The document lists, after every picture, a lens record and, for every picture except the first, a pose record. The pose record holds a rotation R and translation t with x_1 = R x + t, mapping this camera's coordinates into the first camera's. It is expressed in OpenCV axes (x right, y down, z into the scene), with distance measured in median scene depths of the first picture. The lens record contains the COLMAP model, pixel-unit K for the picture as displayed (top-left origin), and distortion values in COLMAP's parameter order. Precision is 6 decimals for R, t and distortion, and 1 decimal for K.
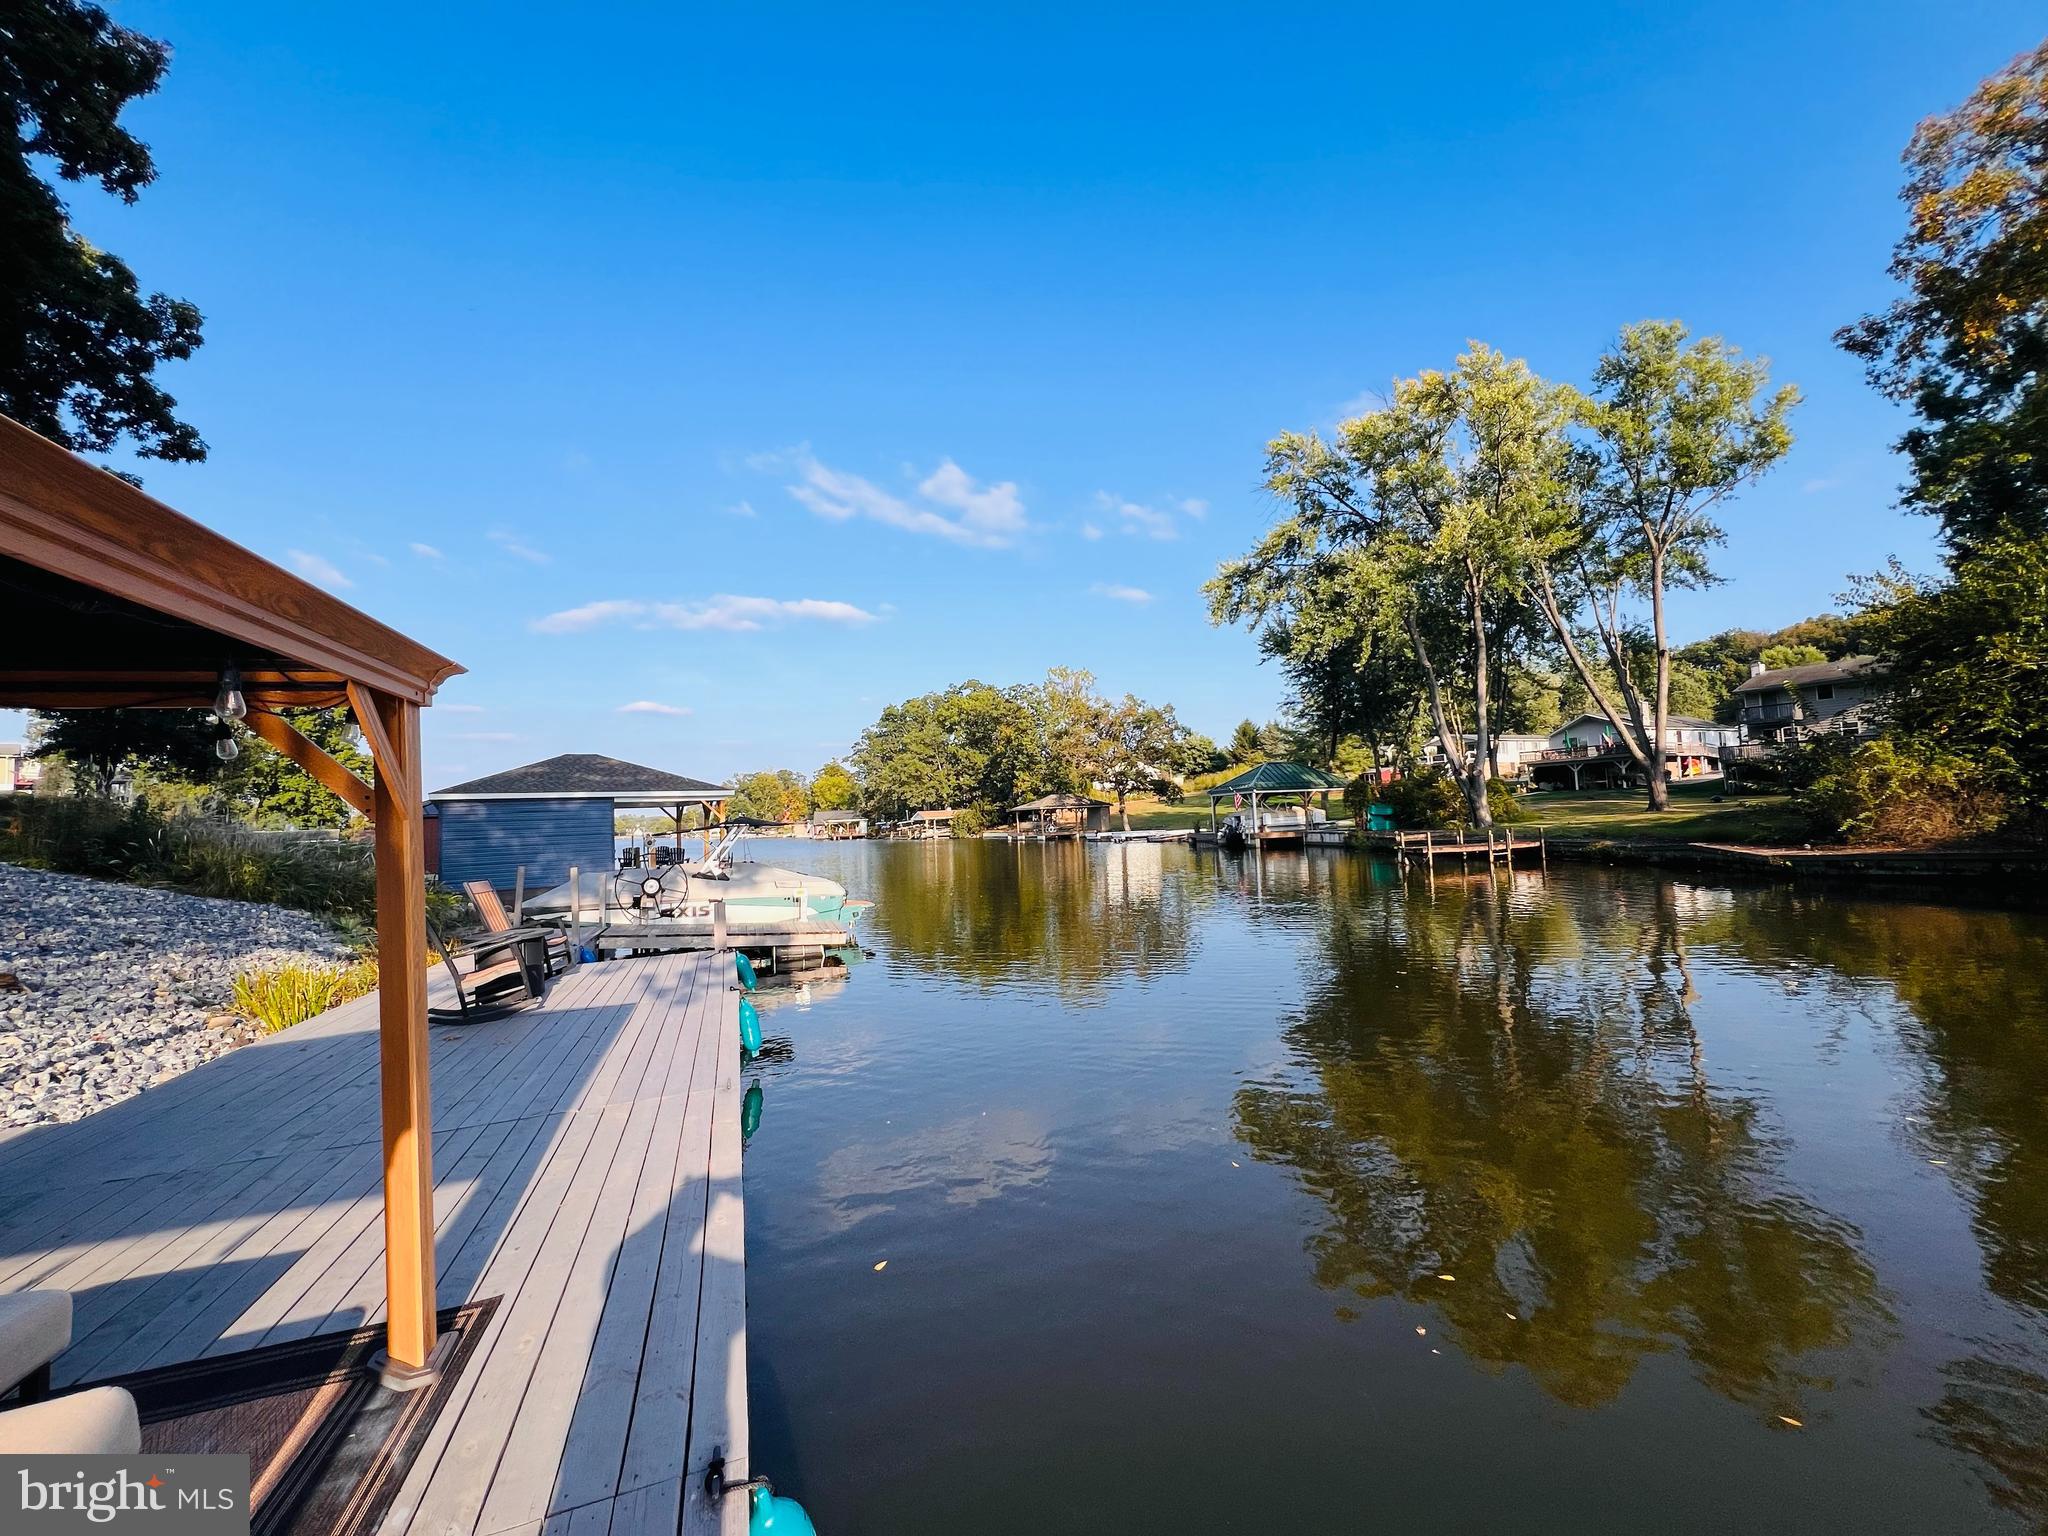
lens RADIAL K [[813.3, 0, 1028.3], [0, 813.3, 768.3], [0, 0, 1]] dist [-0.011634, 0.006138]
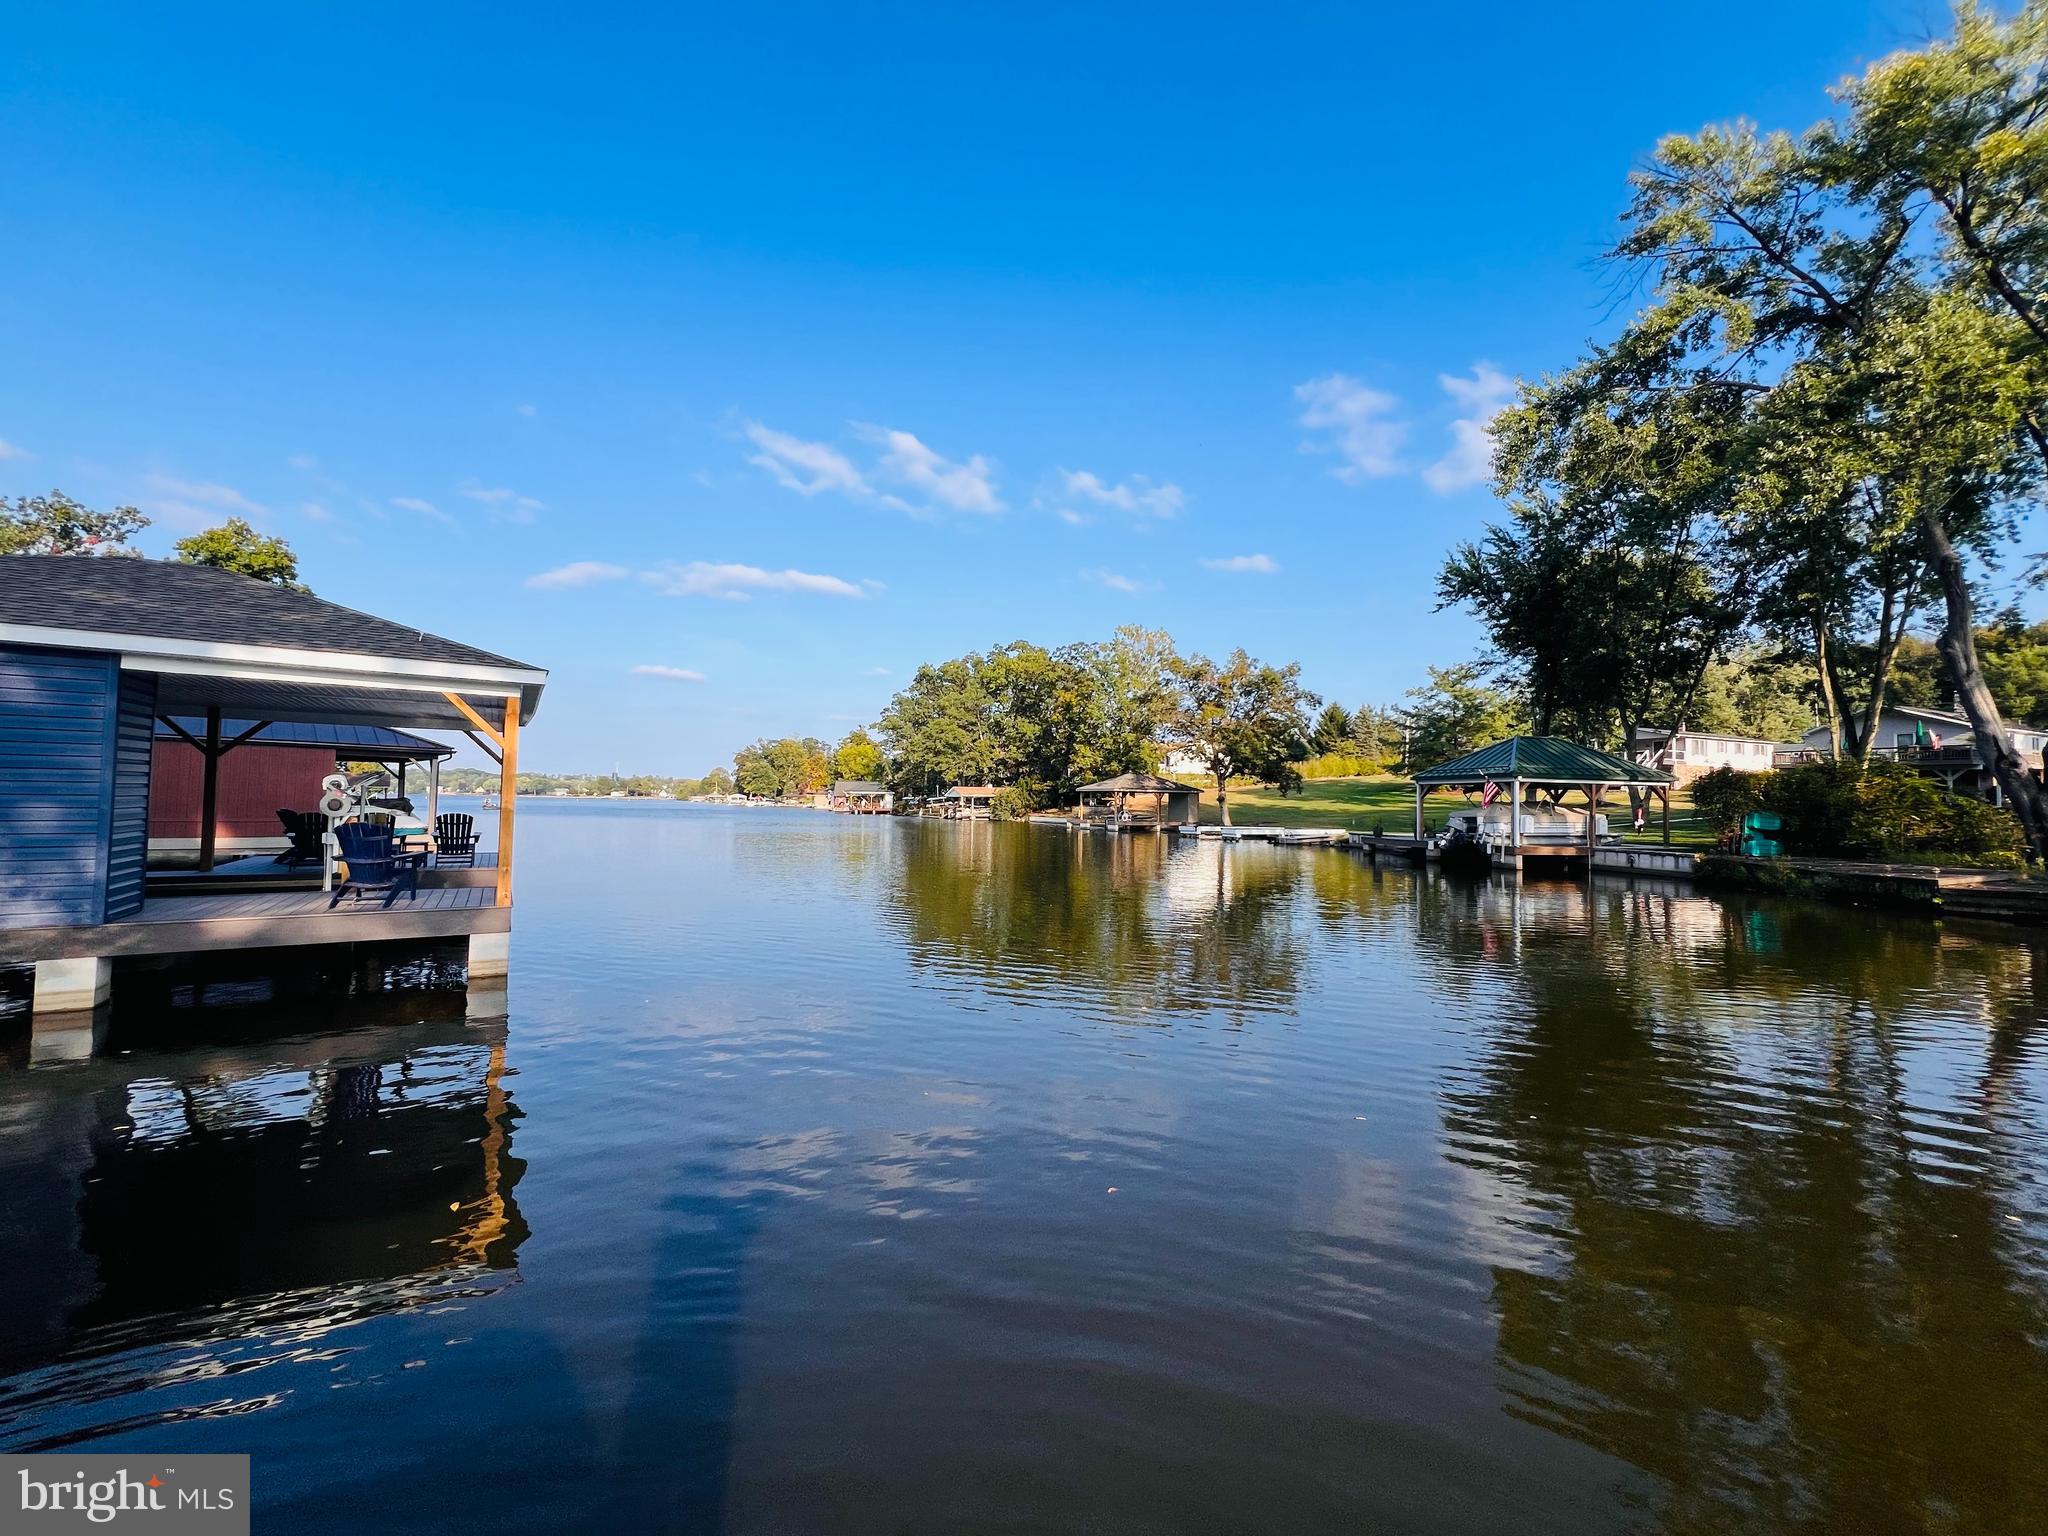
lens RADIAL K [[813.3, 0, 1028.3], [0, 813.3, 768.3], [0, 0, 1]] dist [-0.011634, 0.006138]
pose [[0.997881, 0.056759, -0.031821, -0.033194], [-0.056104, 0.998202, 0.021114, 0.012202], [0.032962, -0.019284, 0.999271, 0.160275]]
